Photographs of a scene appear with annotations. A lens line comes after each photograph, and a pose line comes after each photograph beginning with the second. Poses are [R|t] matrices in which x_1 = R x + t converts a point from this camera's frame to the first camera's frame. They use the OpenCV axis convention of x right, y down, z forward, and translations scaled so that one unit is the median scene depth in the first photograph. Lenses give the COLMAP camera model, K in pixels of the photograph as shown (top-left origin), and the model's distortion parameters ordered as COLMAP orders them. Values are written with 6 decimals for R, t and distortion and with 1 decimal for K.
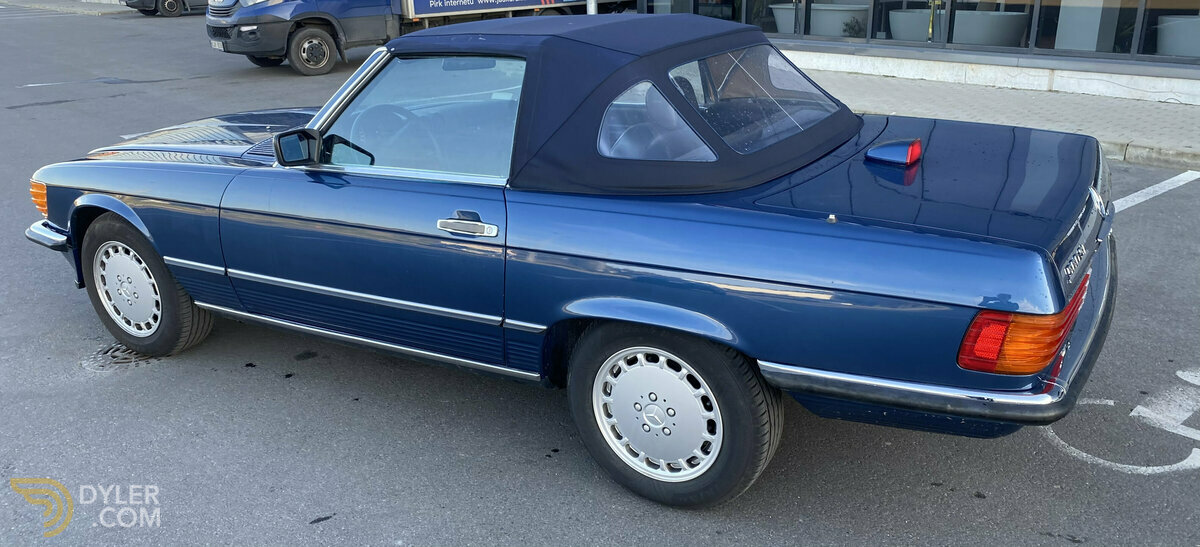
lens RADIAL K [[808.9, 0, 632.1], [0, 808.9, 254.8], [0, 0, 1]] dist [0.051869, -0.059478]
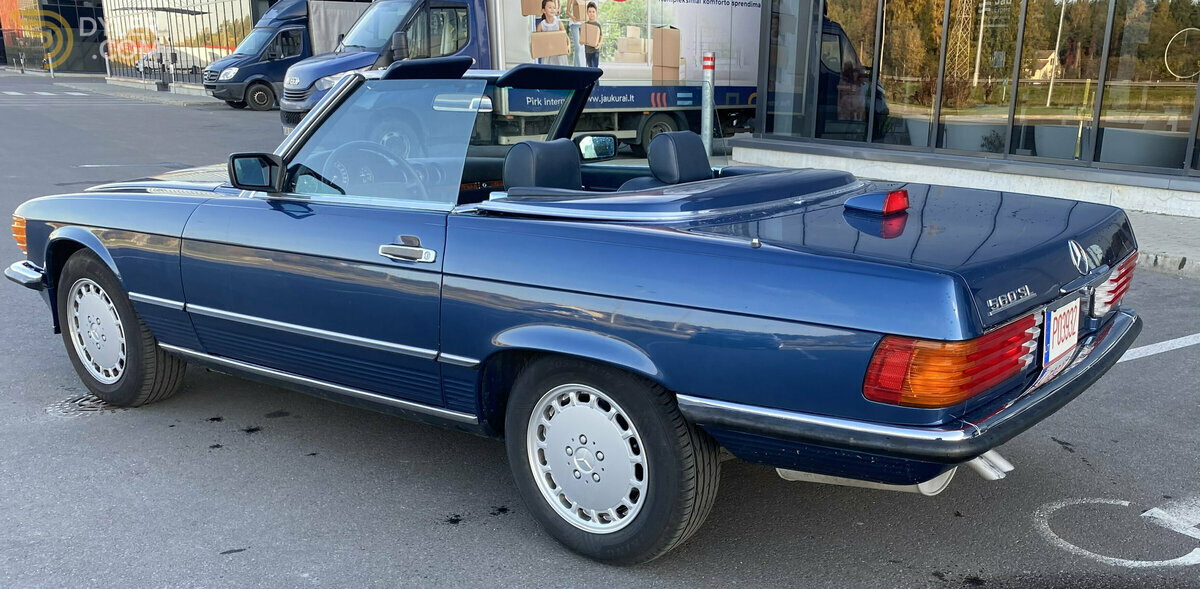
lens RADIAL K [[930.1, 0, 721.0], [0, 930.1, 383.0], [0, 0, 1]] dist [0.045786, -0.059973]
pose [[0.997259, 0.057822, -0.046158, 0.219119], [-0.058950, 0.997985, -0.023468, 0.120072], [0.044708, 0.026125, 0.998658, -0.066138]]
